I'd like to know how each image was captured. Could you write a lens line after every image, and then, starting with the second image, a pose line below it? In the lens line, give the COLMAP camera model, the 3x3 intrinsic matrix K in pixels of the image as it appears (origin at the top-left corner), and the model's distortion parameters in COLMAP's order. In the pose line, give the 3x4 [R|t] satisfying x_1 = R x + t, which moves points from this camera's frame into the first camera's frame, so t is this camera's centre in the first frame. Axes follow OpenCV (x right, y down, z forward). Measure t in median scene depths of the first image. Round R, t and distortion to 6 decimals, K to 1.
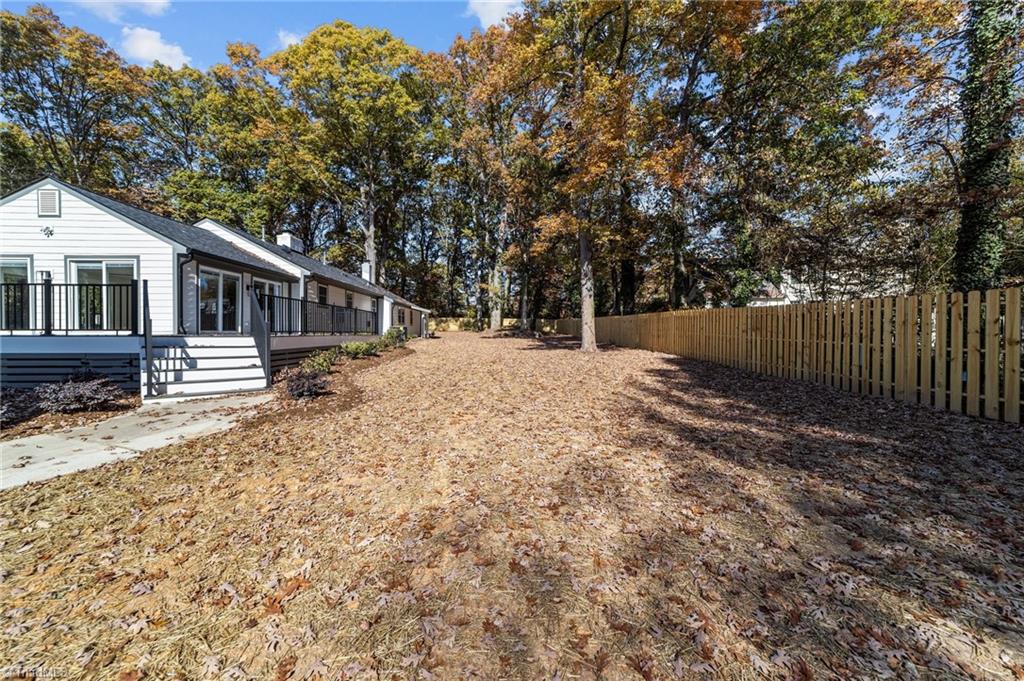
lens RADIAL K [[394.6, 0, 509.5], [0, 394.6, 335.1], [0, 0, 1]] dist [-0.015610, 0.008605]
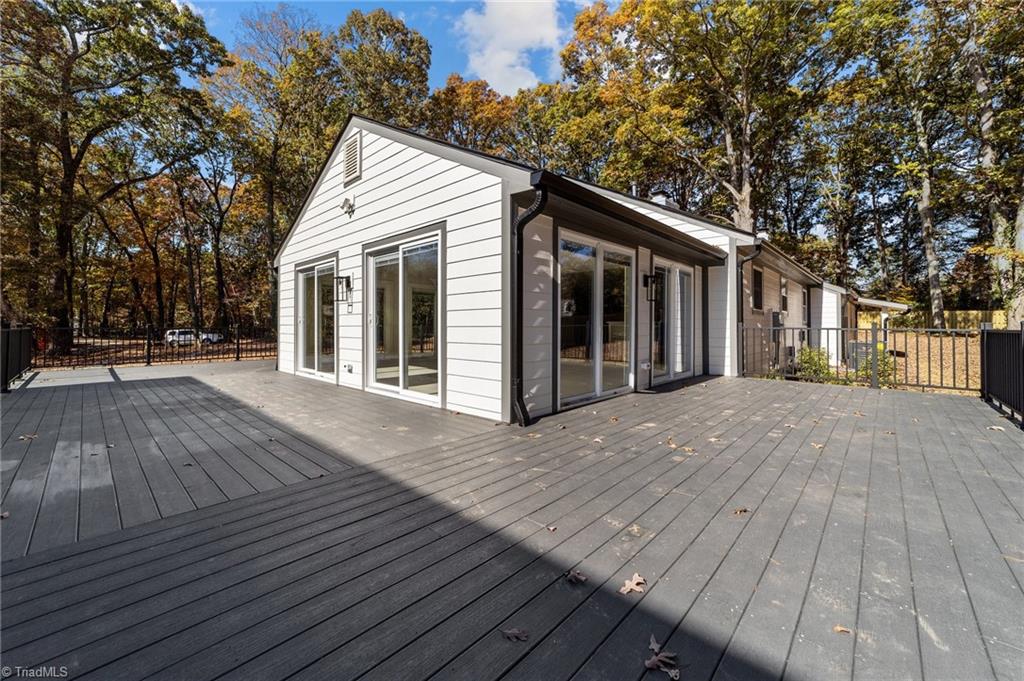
lens RADIAL K [[394.6, 0, 509.5], [0, 394.6, 335.1], [0, 0, 1]] dist [-0.015610, 0.008605]
pose [[0.719775, 0.015281, -0.694039, -0.569796], [-0.002387, 0.999806, 0.019537, -0.083905], [0.694203, -0.012406, 0.719672, 0.704837]]
